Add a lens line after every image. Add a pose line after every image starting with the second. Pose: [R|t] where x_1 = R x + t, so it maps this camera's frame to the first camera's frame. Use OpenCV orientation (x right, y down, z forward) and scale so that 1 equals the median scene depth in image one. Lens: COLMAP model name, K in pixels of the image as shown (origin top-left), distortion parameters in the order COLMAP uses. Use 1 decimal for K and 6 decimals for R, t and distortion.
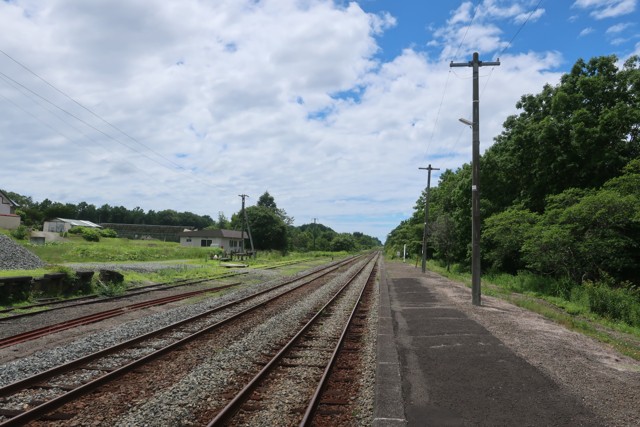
lens RADIAL K [[502.3, 0, 327.8], [0, 502.3, 208.8], [0, 0, 1]] dist [-0.013336, 0.008055]
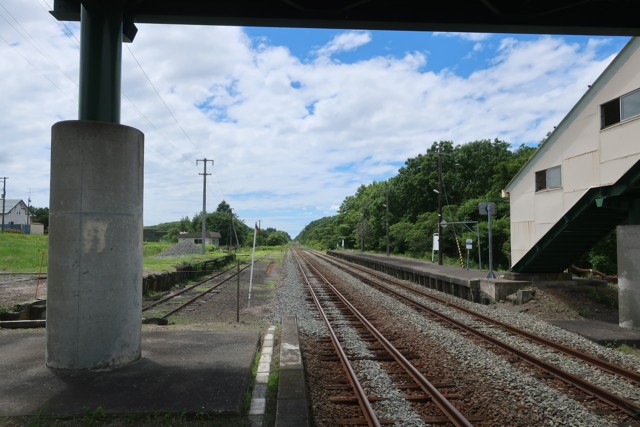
lens RADIAL K [[502.3, 0, 322.9], [0, 502.3, 228.7], [0, 0, 1]] dist [-0.013336, 0.008055]
pose [[0.984087, -0.020011, 0.176555, -0.199396], [0.011124, 0.998627, 0.051183, -0.049411], [-0.177337, -0.048405, 0.982959, -0.611919]]
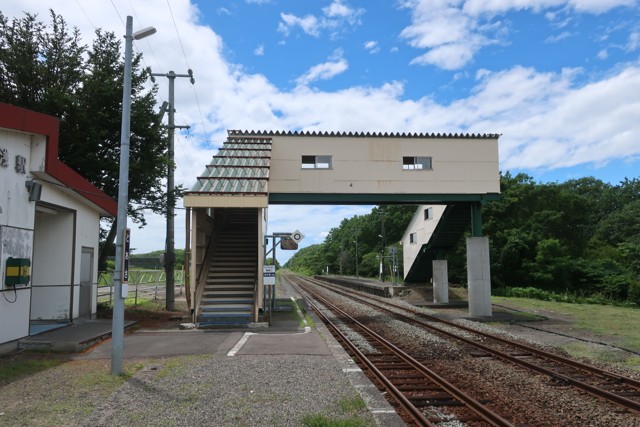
lens RADIAL K [[502.3, 0, 324.5], [0, 502.3, 215.3], [0, 0, 1]] dist [-0.013336, 0.008055]
pose [[0.979210, -0.007837, 0.202696, -0.258581], [0.013714, 0.999525, -0.027606, -0.075610], [-0.202384, 0.029812, 0.978852, -0.960356]]
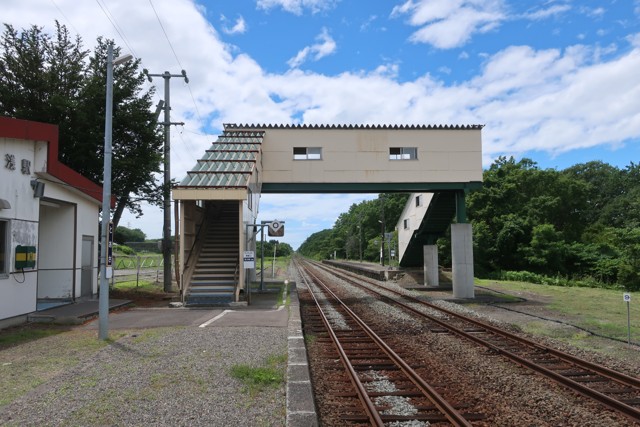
lens RADIAL K [[502.3, 0, 322.8], [0, 502.3, 214.3], [0, 0, 1]] dist [-0.013336, 0.008055]
pose [[0.984636, -0.018459, 0.173644, -0.242439], [0.018742, 0.999824, 0.000010, -0.077808], [-0.173613, 0.003245, 0.984809, -0.993309]]
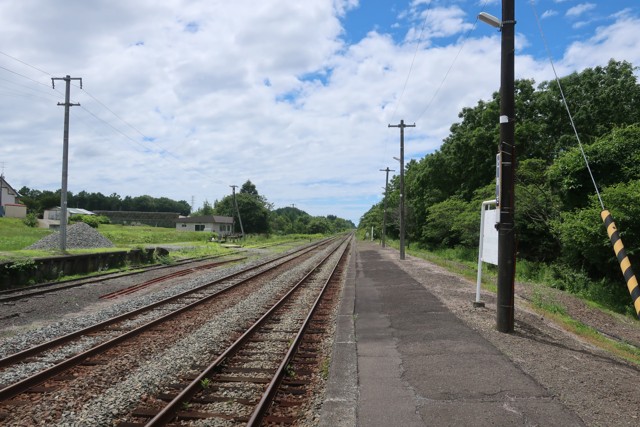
lens RADIAL K [[502.3, 0, 326.4], [0, 502.3, 211.2], [0, 0, 1]] dist [-0.013336, 0.008055]
pose [[0.998678, -0.011760, 0.050041, -0.017140], [0.009811, 0.999191, 0.039009, -0.014318], [-0.050459, -0.038466, 0.997985, -0.197368]]
